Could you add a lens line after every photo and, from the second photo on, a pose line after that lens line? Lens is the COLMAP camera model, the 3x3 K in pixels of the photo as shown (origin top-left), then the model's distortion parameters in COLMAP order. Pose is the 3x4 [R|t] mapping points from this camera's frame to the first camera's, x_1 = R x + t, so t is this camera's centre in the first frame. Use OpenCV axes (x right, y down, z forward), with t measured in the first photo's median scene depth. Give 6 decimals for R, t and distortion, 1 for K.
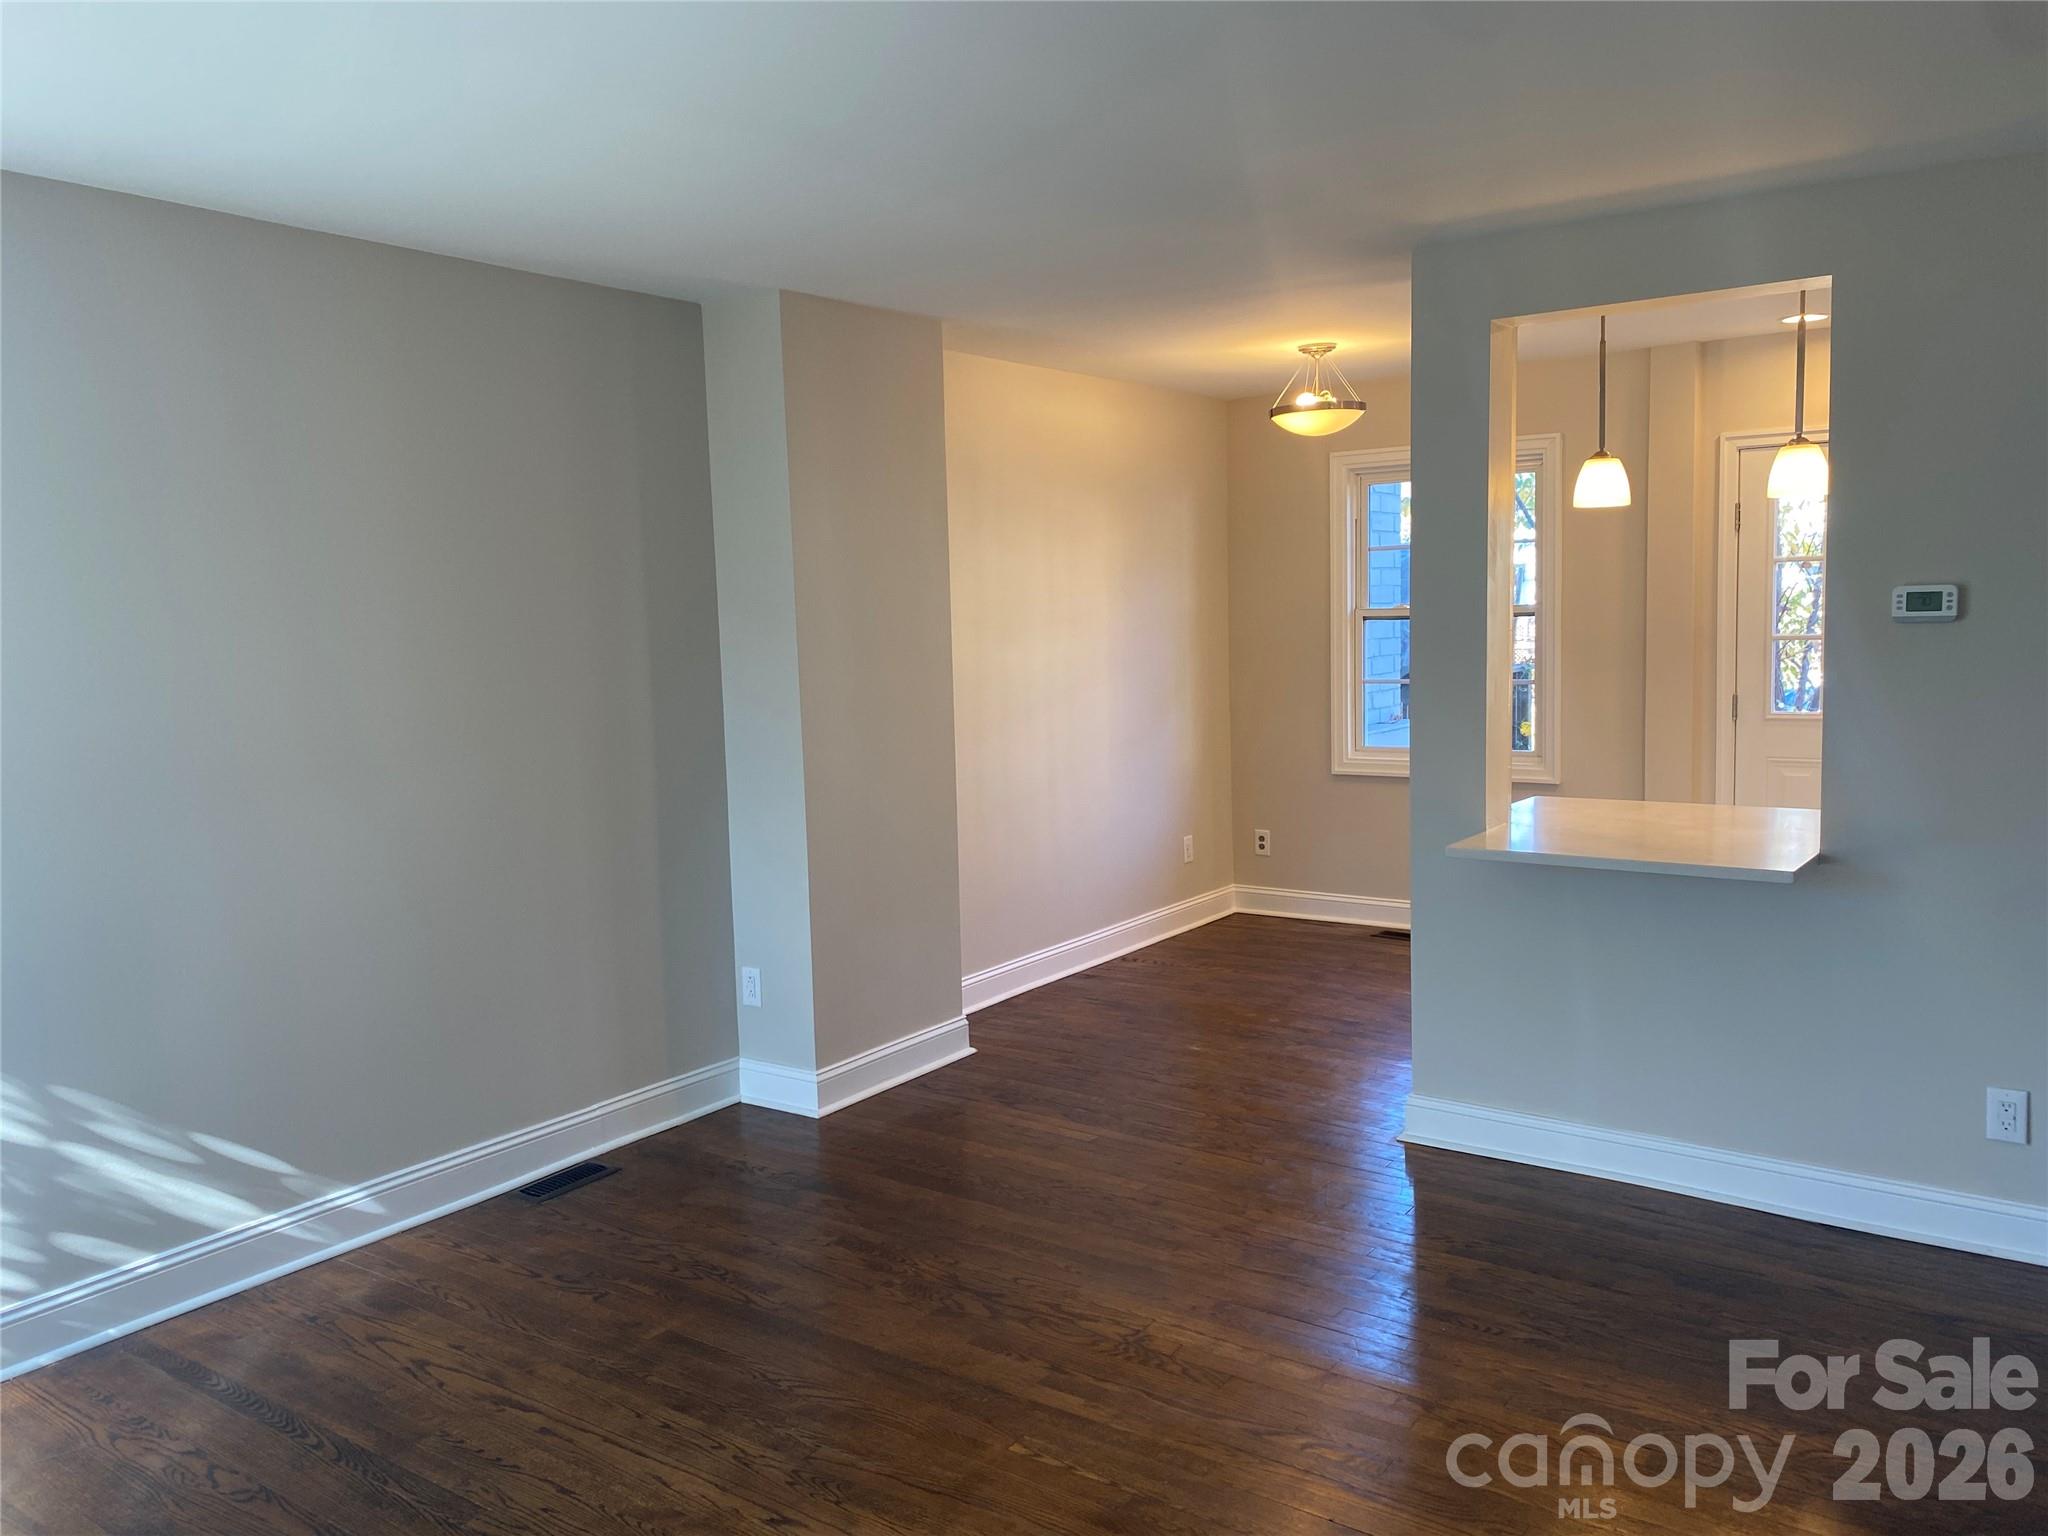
lens RADIAL K [[1573.4, 0, 1011.3], [0, 1573.4, 750.5], [0, 0, 1]] dist [0.027842, -0.012043]
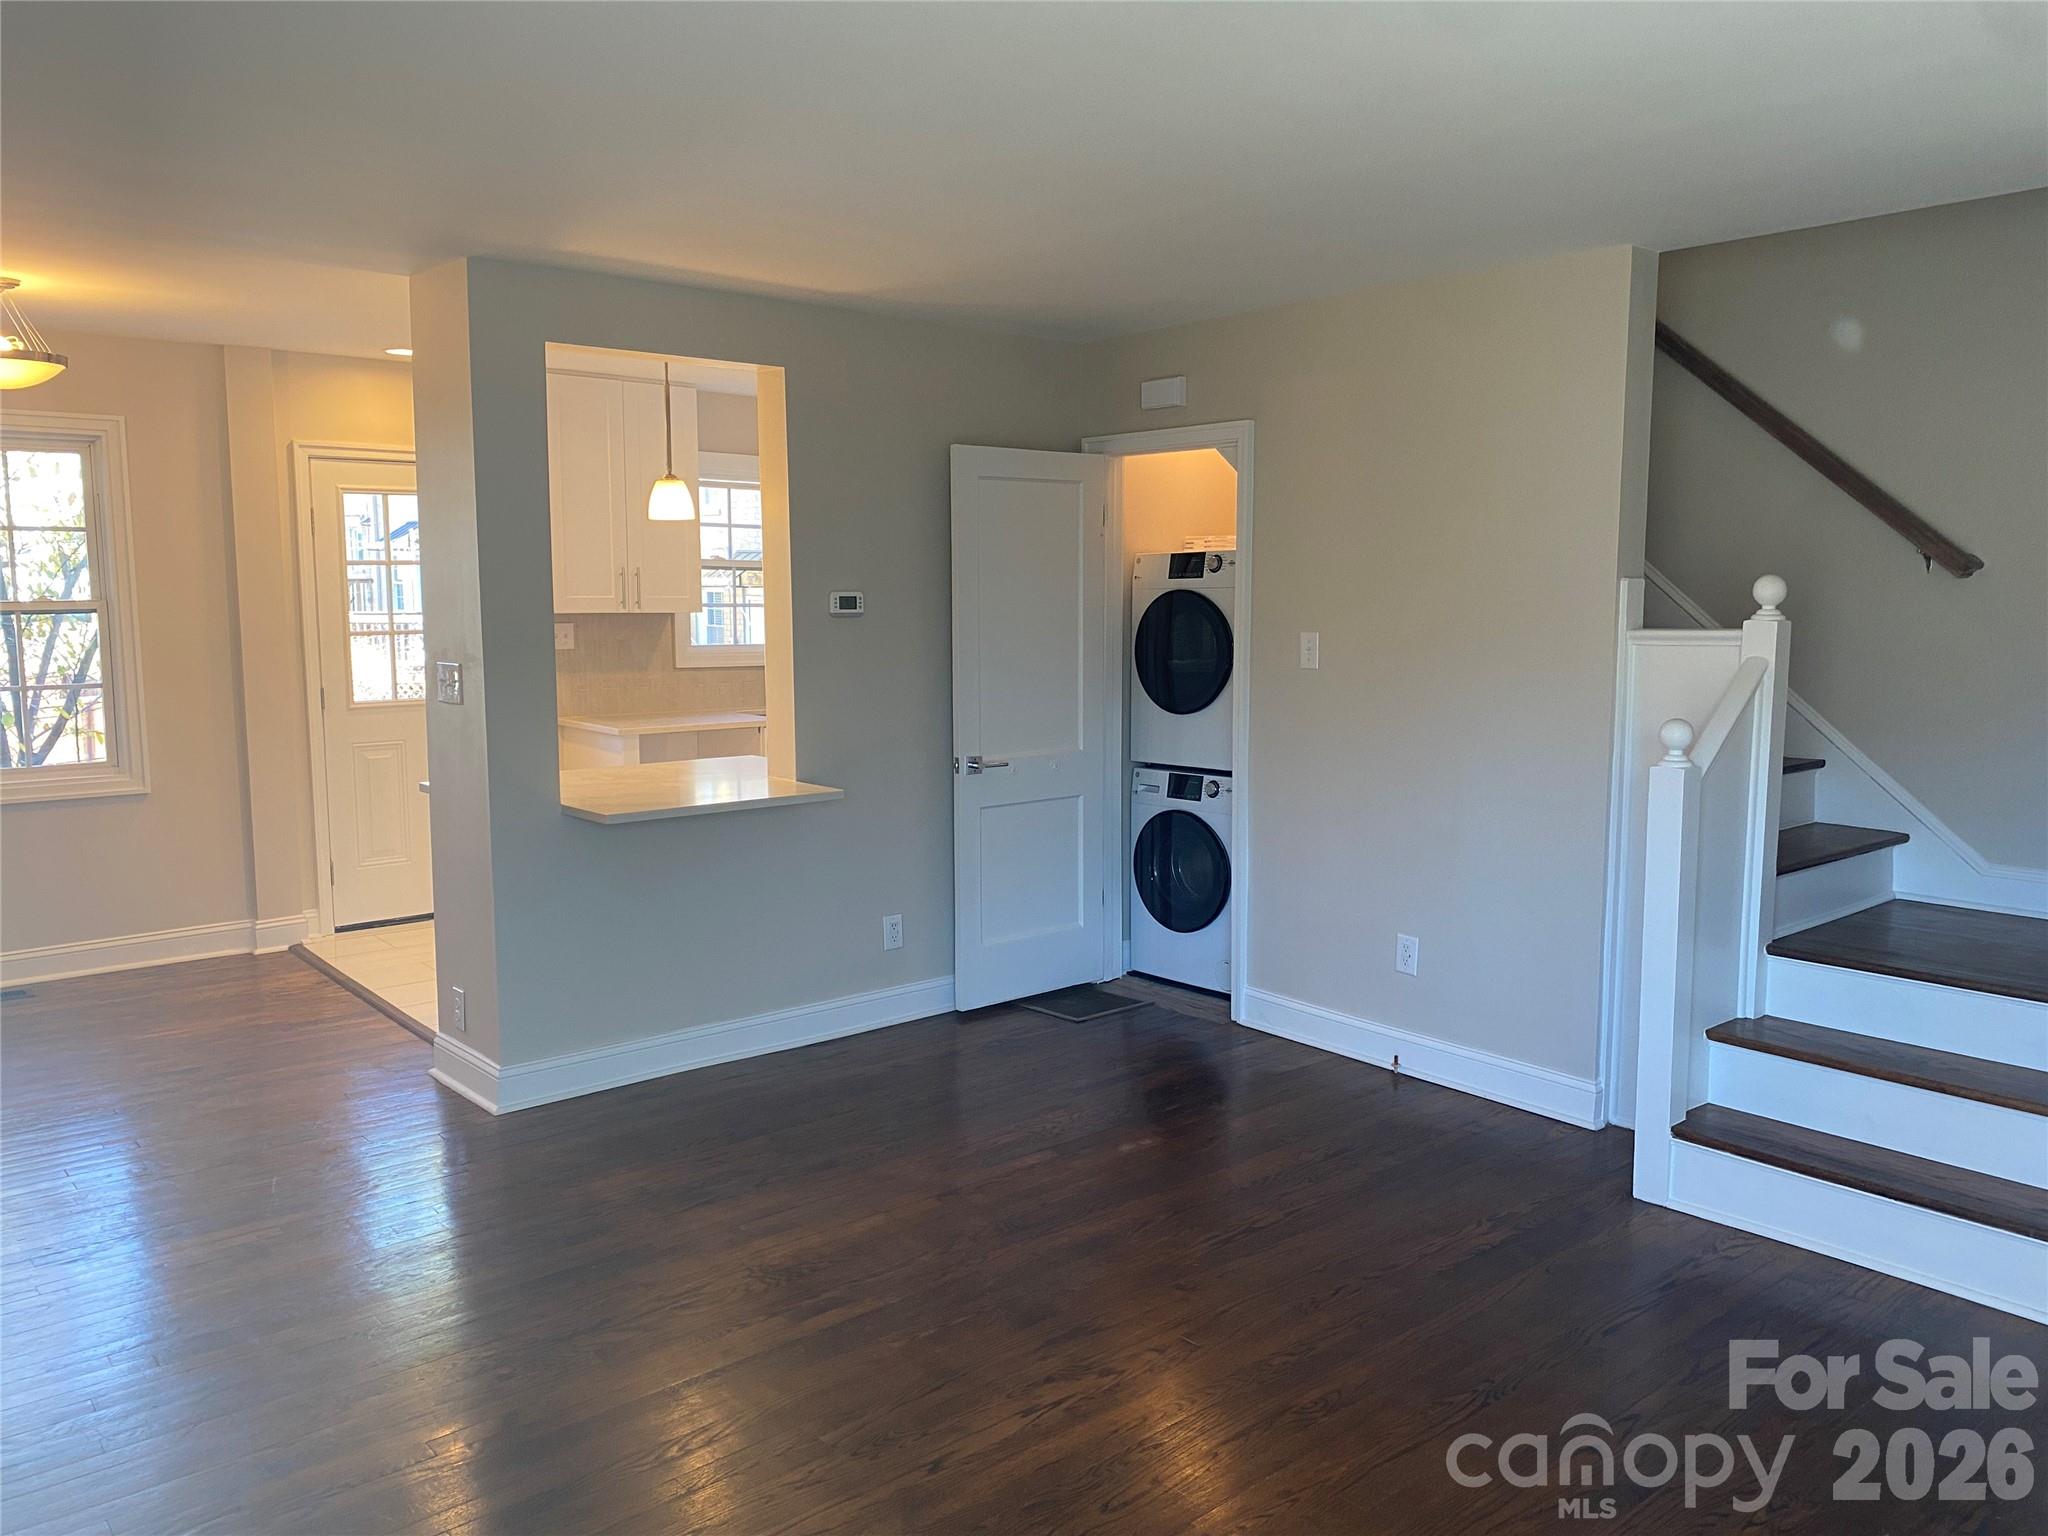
lens RADIAL K [[1540.8, 0, 1024.0], [0, 1540.8, 768.0], [0, 0, 1]] dist [0.034675, -0.026045]
pose [[0.230390, -0.091627, 0.968775, -0.690371], [0.081774, 0.993859, 0.074552, -0.029560], [-0.969656, 0.062045, 0.236468, 0.438695]]
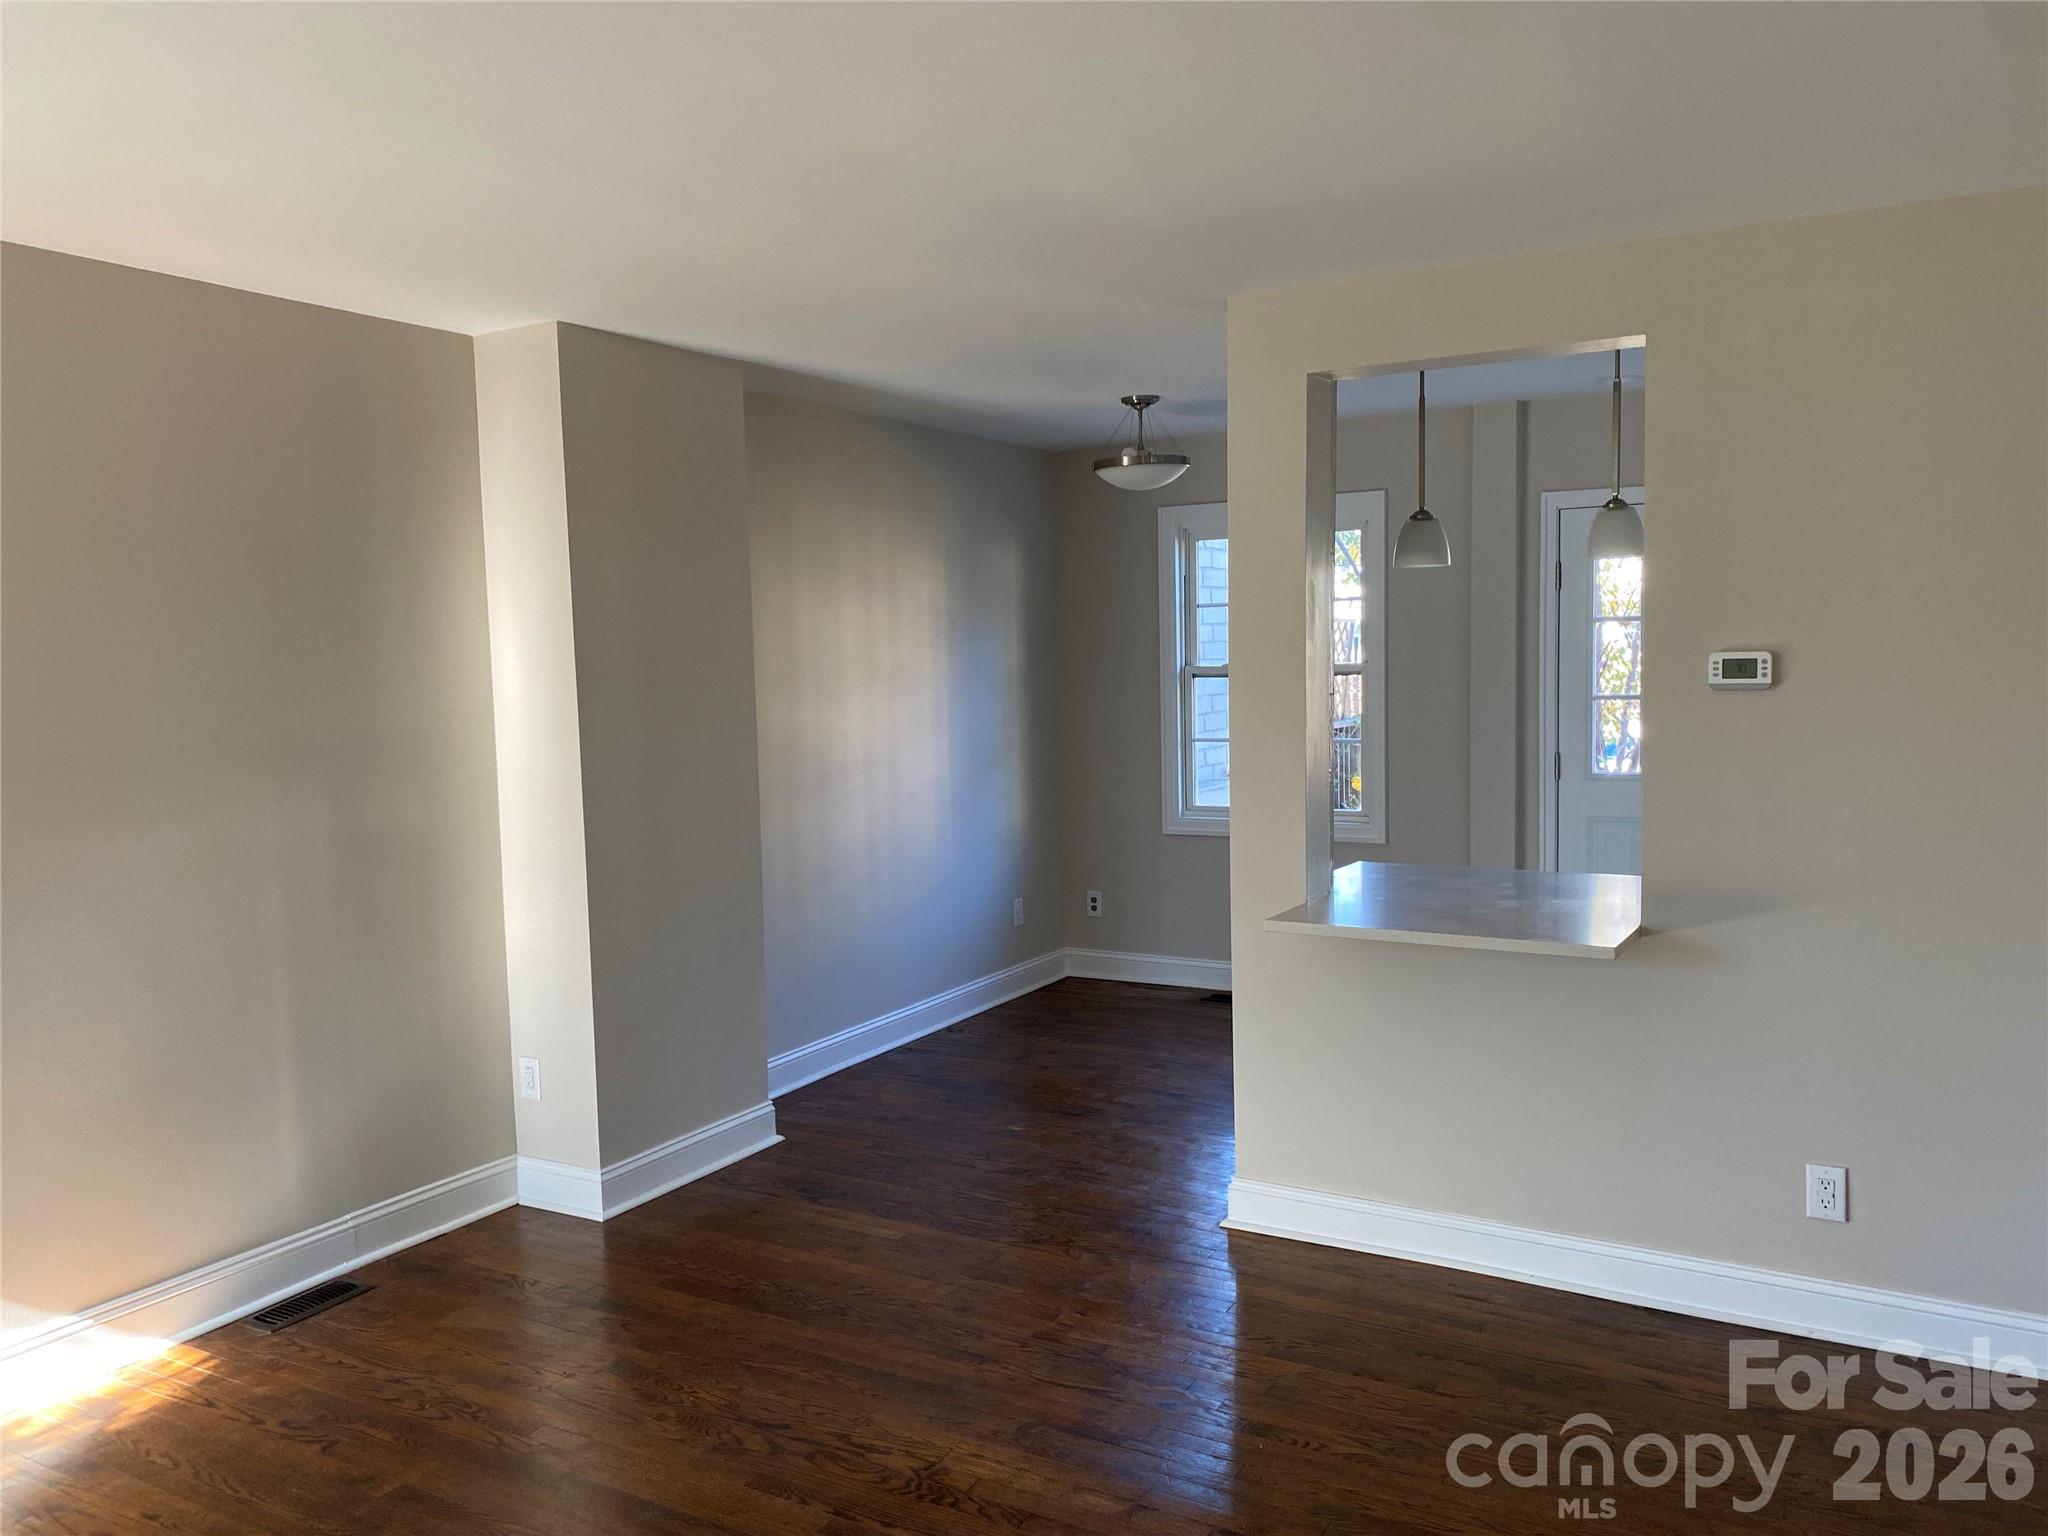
lens RADIAL K [[1540.8, 0, 1024.0], [0, 1540.8, 768.0], [0, 0, 1]] dist [0.034675, -0.026045]
pose [[0.995605, -0.002228, 0.093630, 0.041477], [0.003808, 0.999853, -0.016692, -0.015994], [-0.093579, 0.016975, 0.995467, 0.080497]]
